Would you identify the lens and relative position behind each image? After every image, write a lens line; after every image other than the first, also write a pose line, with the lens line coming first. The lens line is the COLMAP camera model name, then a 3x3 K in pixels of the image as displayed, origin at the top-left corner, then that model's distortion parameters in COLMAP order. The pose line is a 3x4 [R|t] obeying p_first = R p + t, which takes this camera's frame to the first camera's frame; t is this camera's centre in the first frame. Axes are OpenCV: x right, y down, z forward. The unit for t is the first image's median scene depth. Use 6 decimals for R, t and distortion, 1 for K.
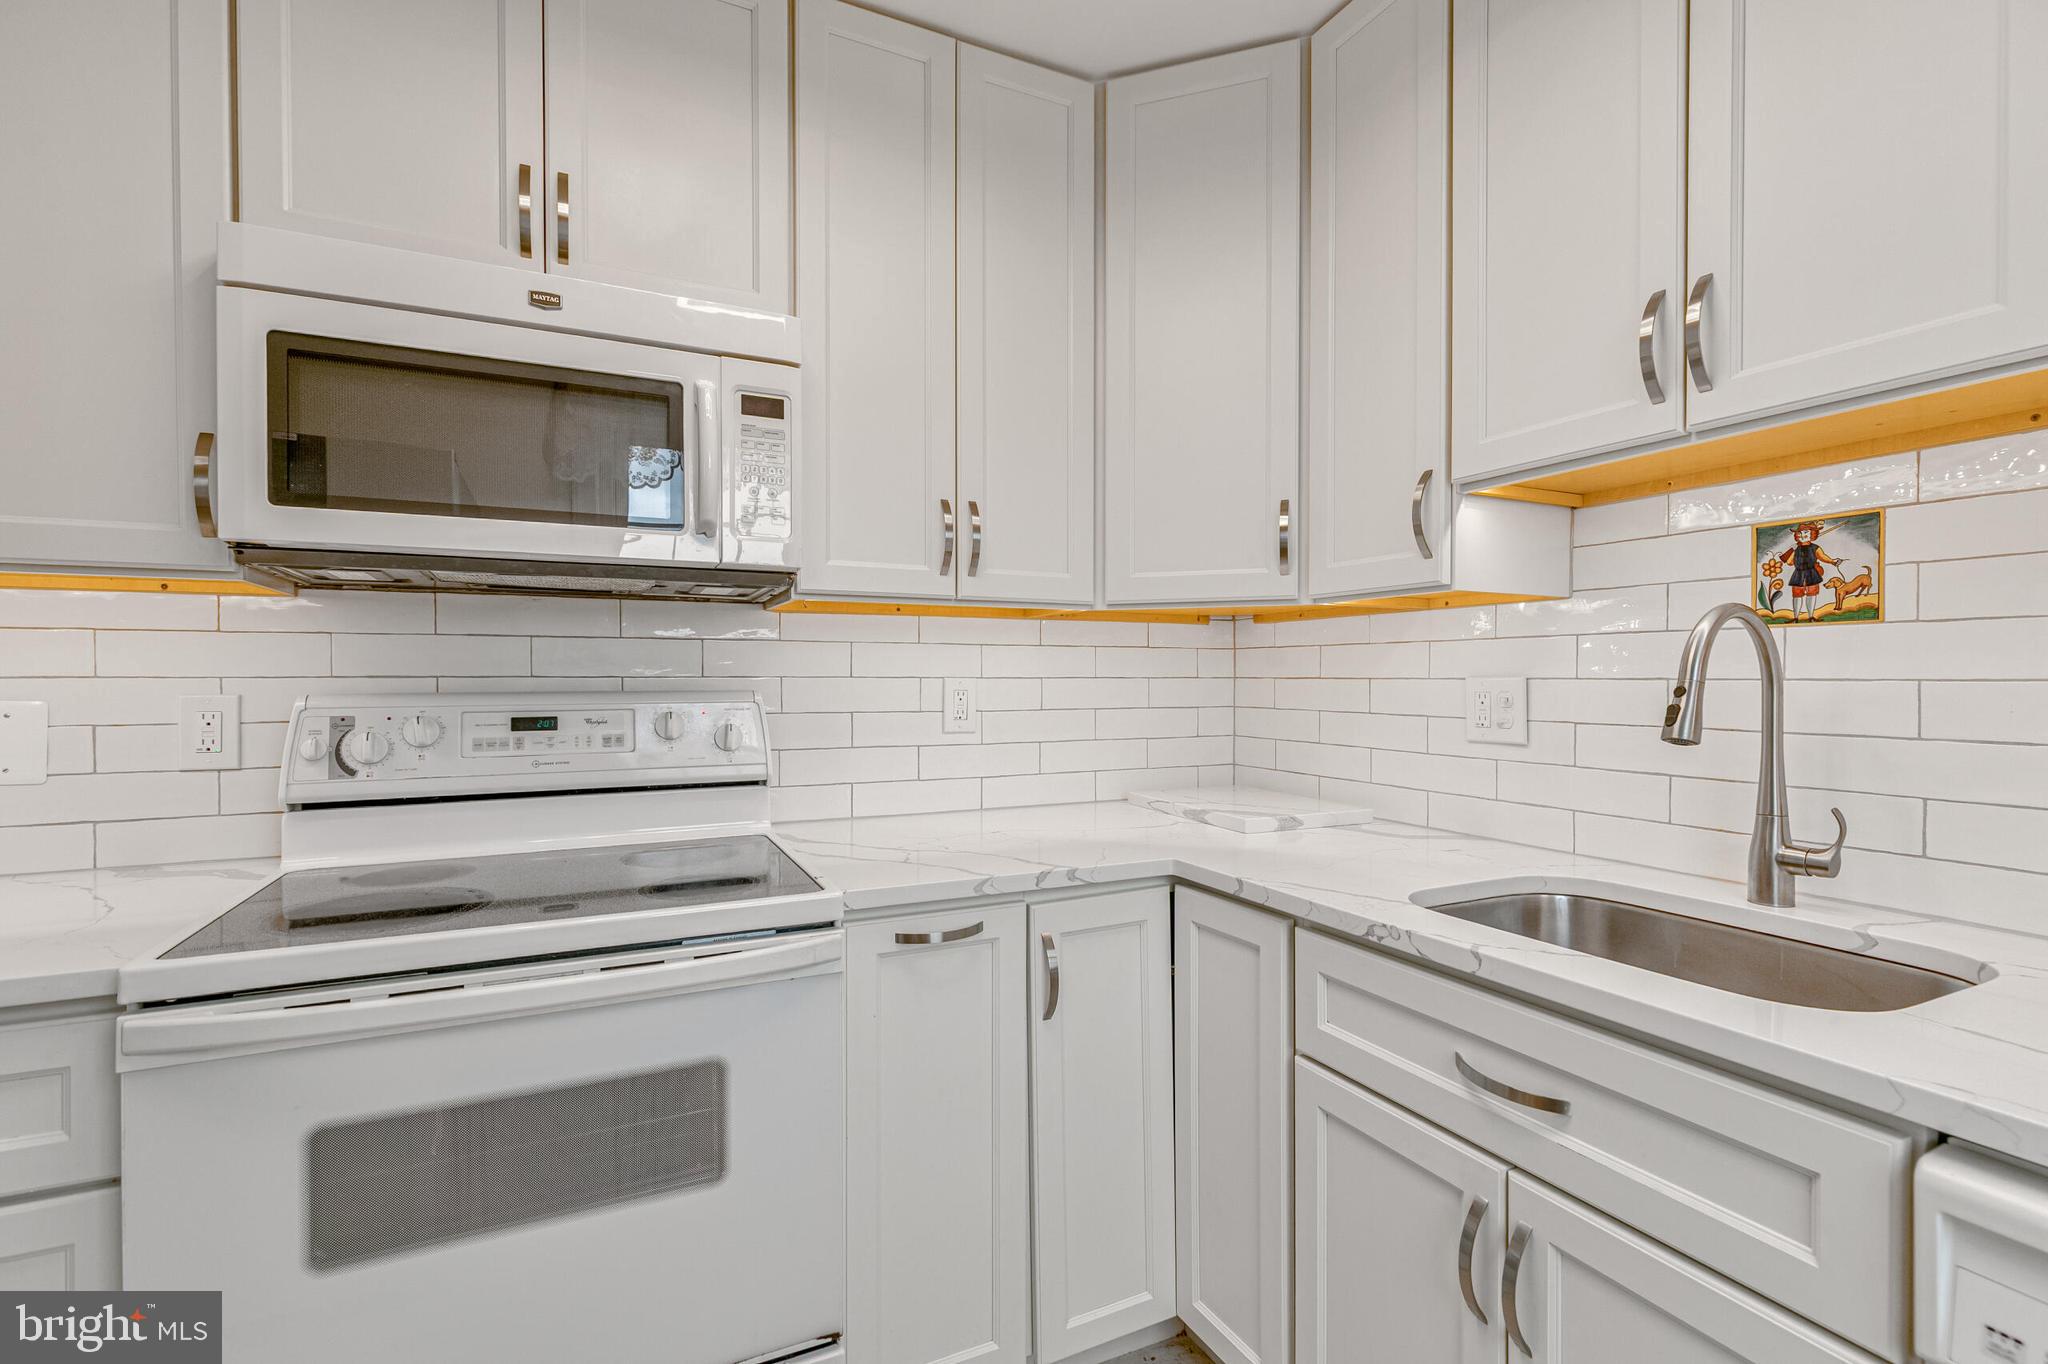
lens RADIAL K [[916.6, 0, 1013.4], [0, 916.6, 675.4], [0, 0, 1]] dist [0.007685, -0.002471]
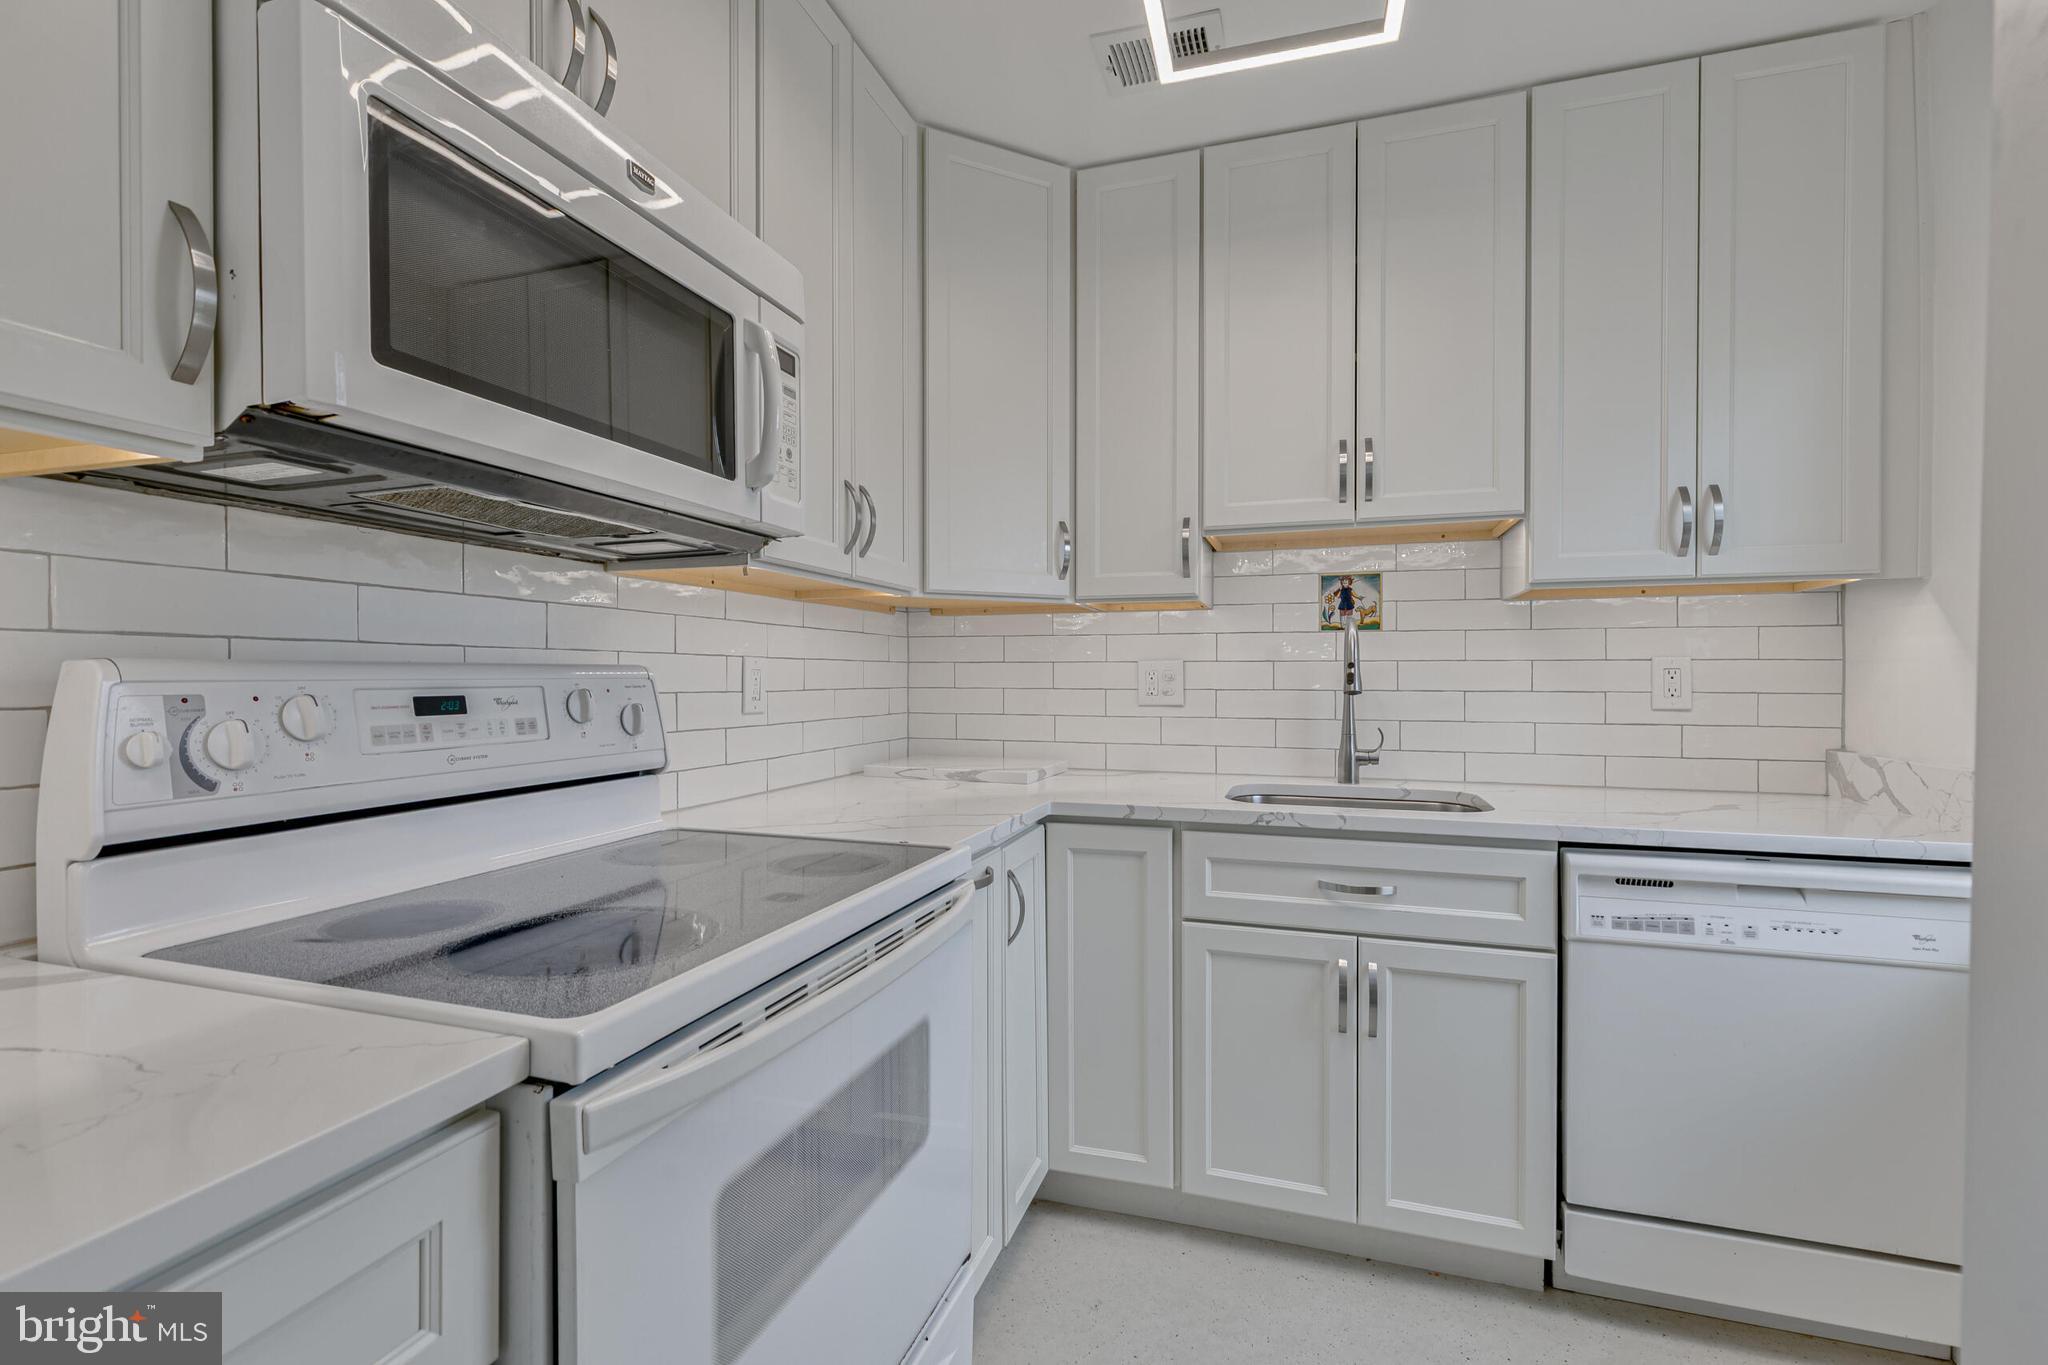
lens RADIAL K [[916.6, 0, 1020.5], [0, 916.6, 674.4], [0, 0, 1]] dist [0.007685, -0.002471]
pose [[0.696176, 0.002139, 0.717868, -0.784508], [-0.002681, 0.999996, -0.000379, 0.029145], [-0.717866, -0.001661, 0.696179, 0.169976]]
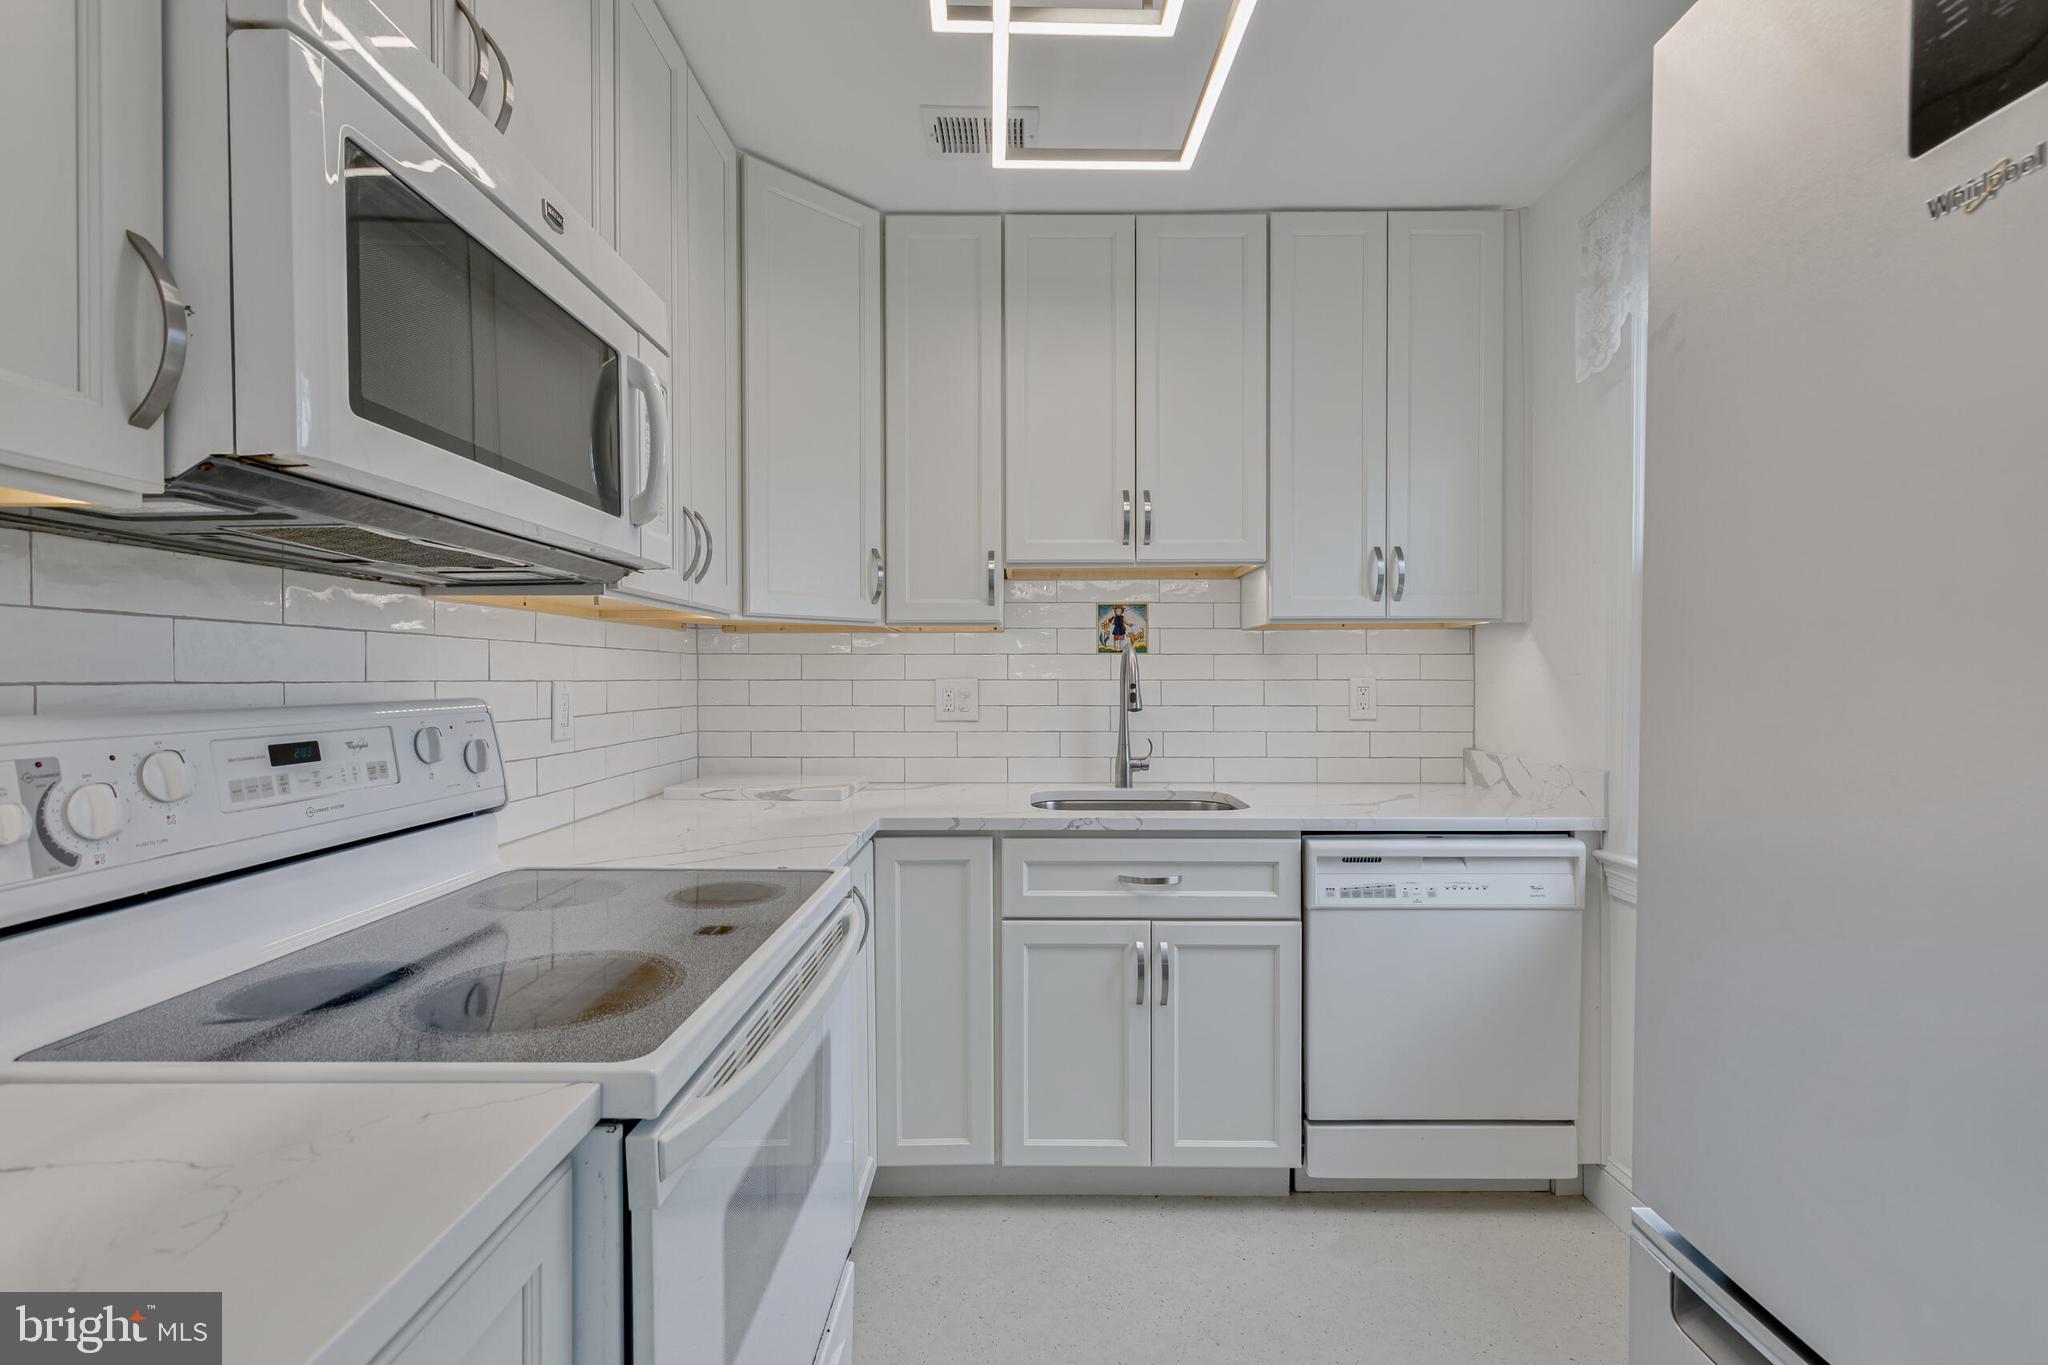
lens RADIAL K [[916.6, 0, 1019.5], [0, 916.6, 674.6], [0, 0, 1]] dist [0.007685, -0.002471]
pose [[0.441843, 0.001432, 0.897091, -0.962148], [-0.001009, 0.999999, -0.001099, -0.004858], [-0.897092, -0.000419, 0.441844, 0.248029]]
